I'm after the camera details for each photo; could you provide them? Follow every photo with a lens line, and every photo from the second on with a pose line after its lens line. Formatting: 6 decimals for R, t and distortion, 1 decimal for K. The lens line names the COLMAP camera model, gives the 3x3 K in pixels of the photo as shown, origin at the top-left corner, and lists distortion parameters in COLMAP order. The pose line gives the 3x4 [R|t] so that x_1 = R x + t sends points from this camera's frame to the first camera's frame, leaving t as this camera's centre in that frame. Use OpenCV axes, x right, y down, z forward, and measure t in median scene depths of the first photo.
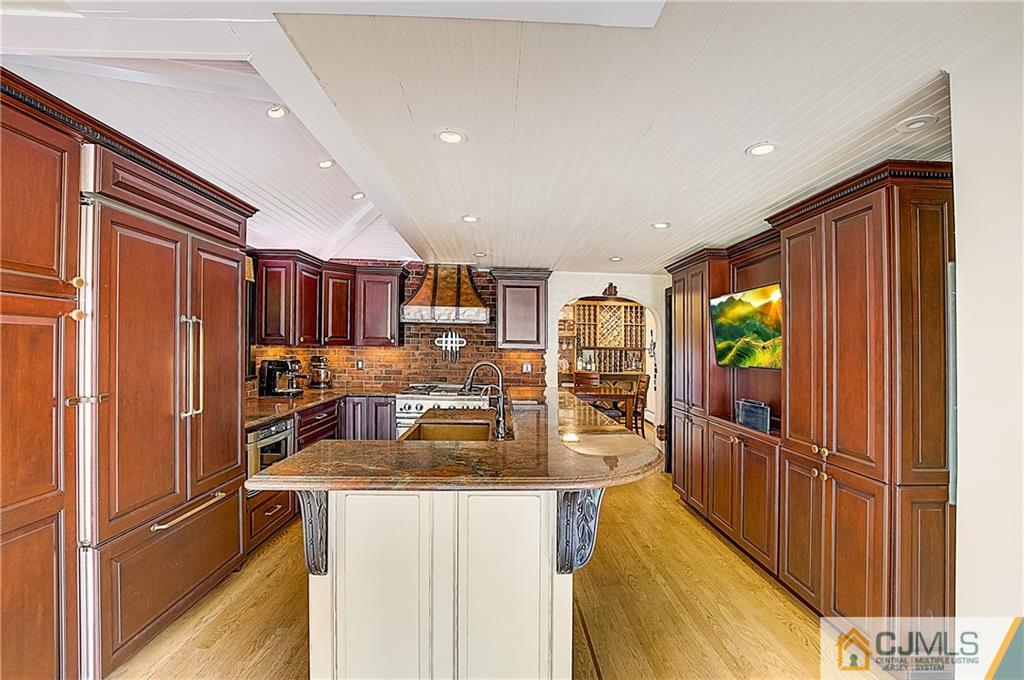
lens RADIAL K [[461.8, 0, 522.6], [0, 461.8, 342.5], [0, 0, 1]] dist [-0.034482, 0.005299]
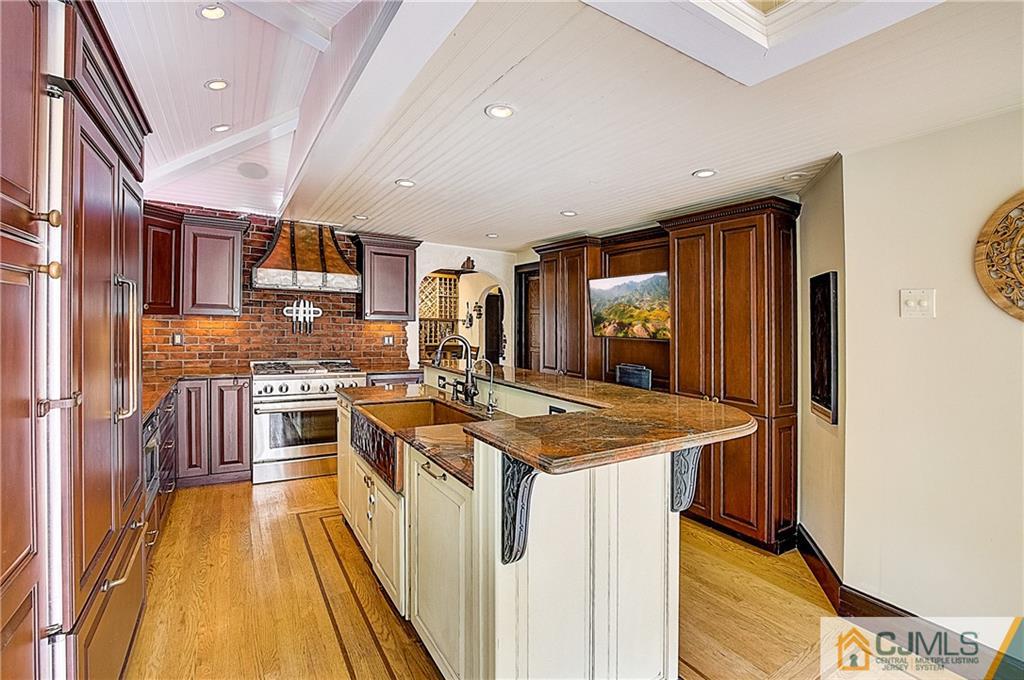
lens RADIAL K [[461.8, 0, 521.1], [0, 461.8, 320.6], [0, 0, 1]] dist [-0.034482, 0.005299]
pose [[0.869093, 0.006063, 0.494612, -0.240439], [-0.015460, 0.999769, 0.014910, -0.004052], [-0.494407, -0.020605, 0.868986, 0.043408]]
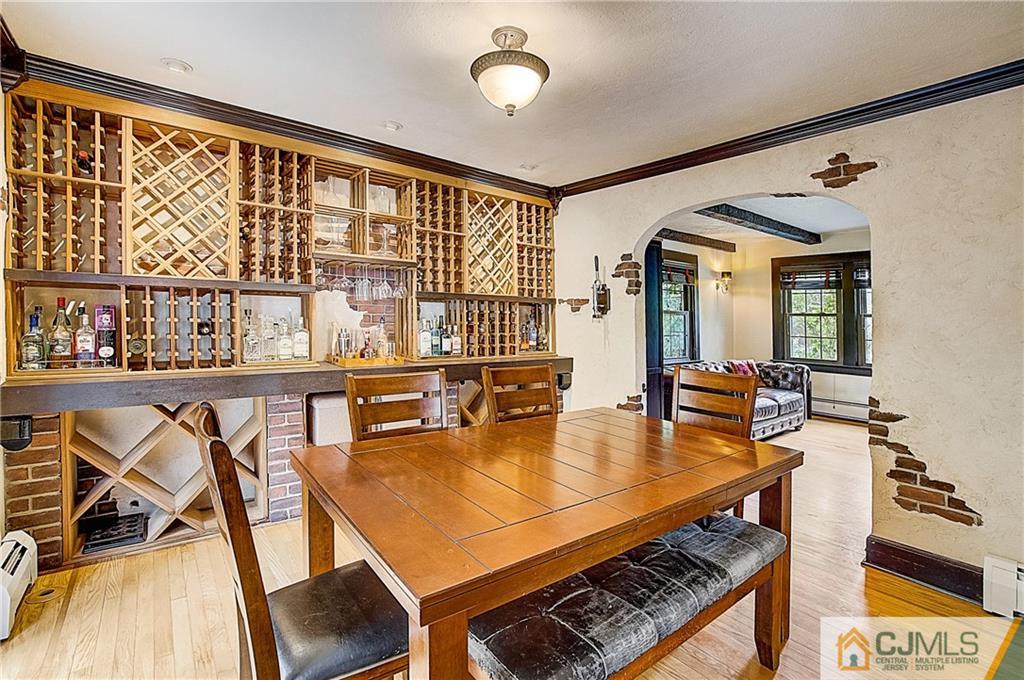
lens RADIAL K [[461.8, 0, 501.5], [0, 461.8, 316.8], [0, 0, 1]] dist [-0.034482, 0.005299]
pose [[0.824697, -0.002505, 0.565569, -0.072146], [-0.004865, 0.999922, 0.011524, 0.045984], [-0.565554, -0.012255, 0.824620, 1.227081]]
